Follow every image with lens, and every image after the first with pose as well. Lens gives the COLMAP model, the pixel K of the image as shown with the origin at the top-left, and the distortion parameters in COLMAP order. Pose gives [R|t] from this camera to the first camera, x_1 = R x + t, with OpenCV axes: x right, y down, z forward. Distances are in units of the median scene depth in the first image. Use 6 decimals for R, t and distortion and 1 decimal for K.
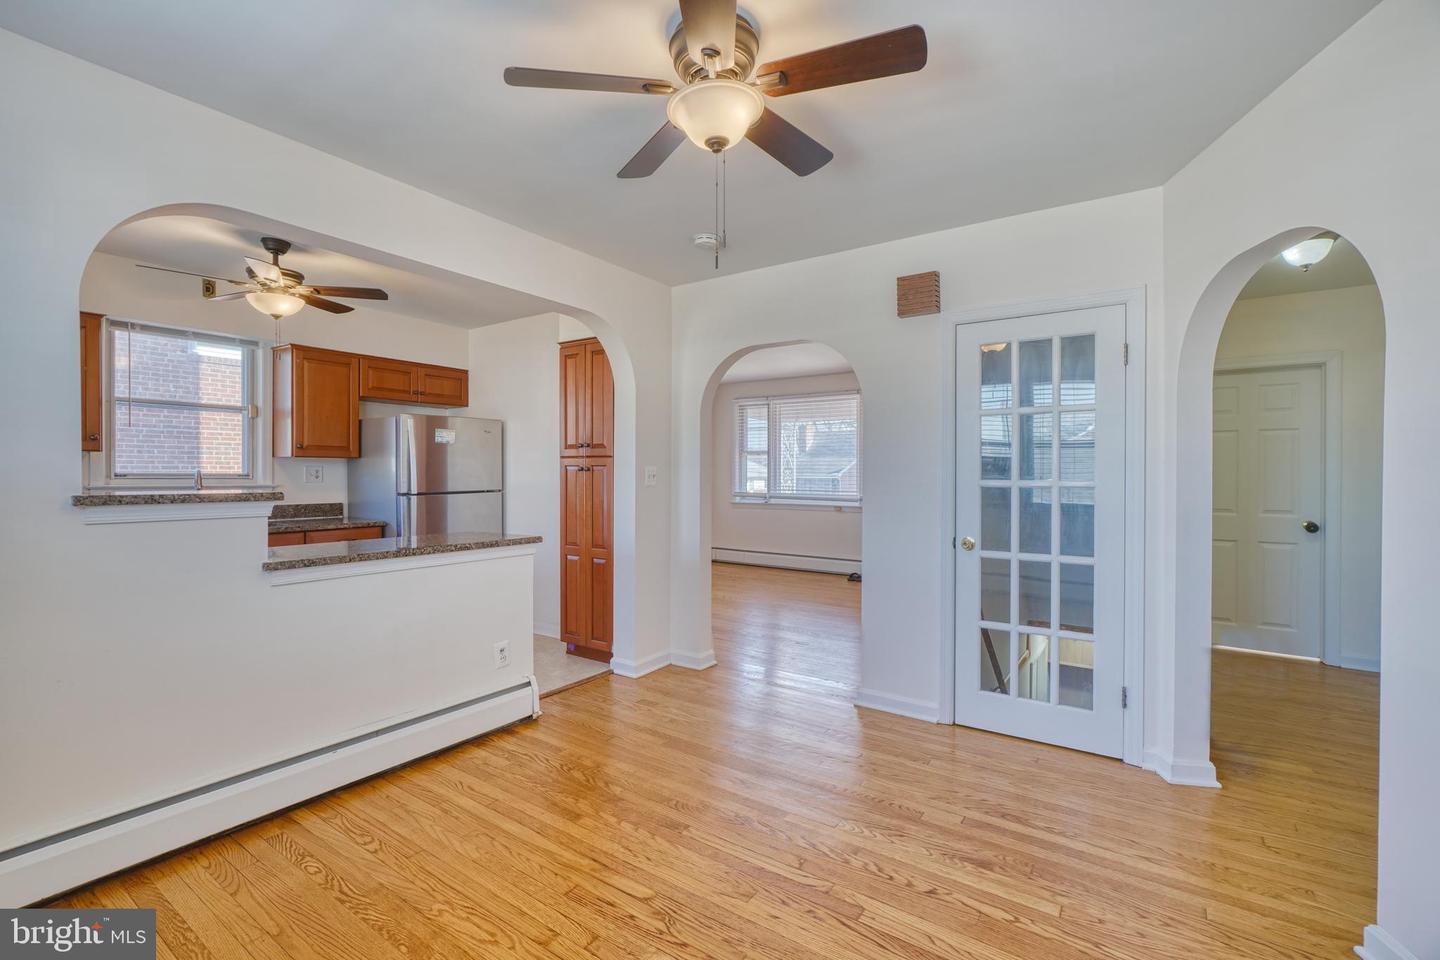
lens RADIAL K [[633.0, 0, 709.5], [0, 633.0, 475.6], [0, 0, 1]] dist [-0.004831, 0.000061]
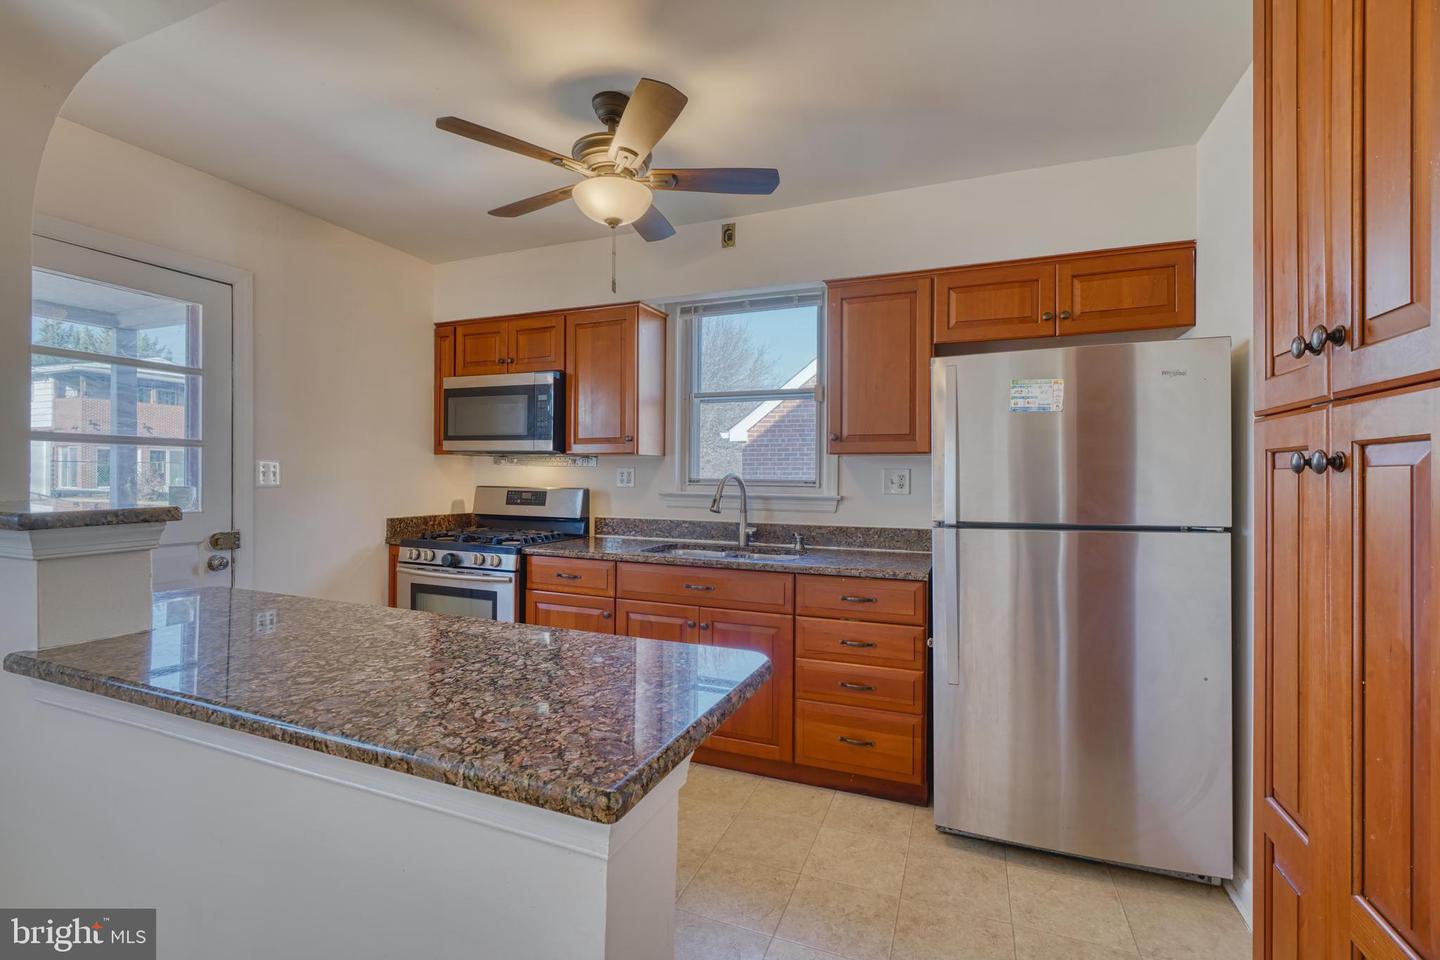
lens RADIAL K [[633.0, 0, 709.5], [0, 633.0, 475.6], [0, 0, 1]] dist [-0.004831, 0.000061]
pose [[0.216891, 0.001341, -0.976195, -0.049187], [-0.011146, 0.999937, -0.001103, -0.005902], [0.976132, 0.011120, 0.216892, 0.709020]]
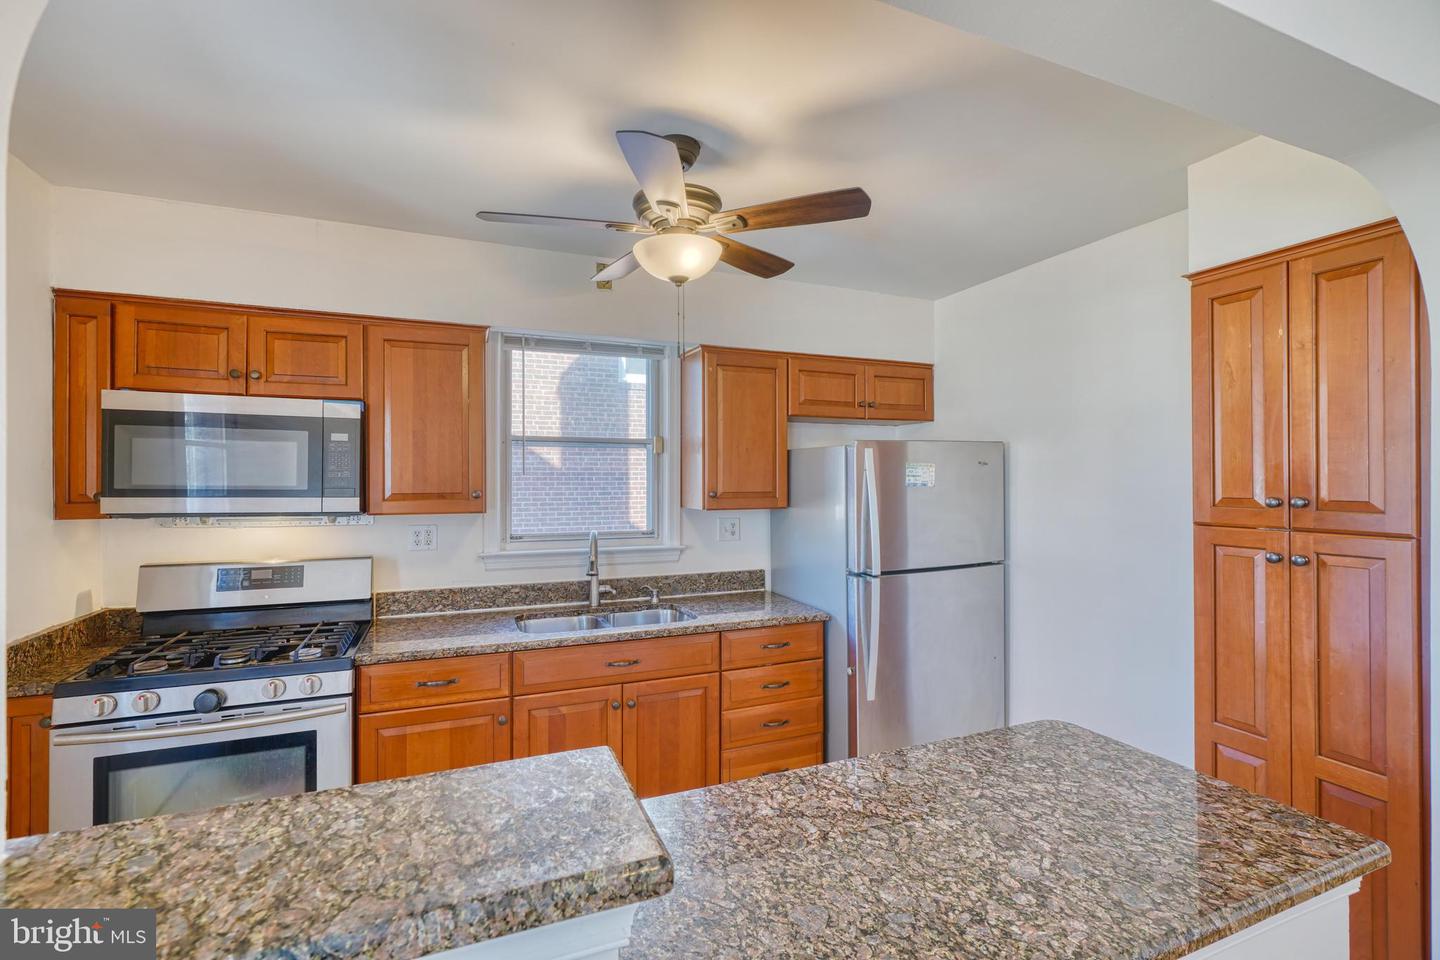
lens RADIAL K [[633.0, 0, 709.5], [0, 633.0, 475.6], [0, 0, 1]] dist [-0.004831, 0.000061]
pose [[0.838974, -0.006875, -0.544128, -0.270436], [0.001235, 0.999942, -0.010731, -0.057173], [0.544170, 0.008331, 0.838934, 0.410908]]
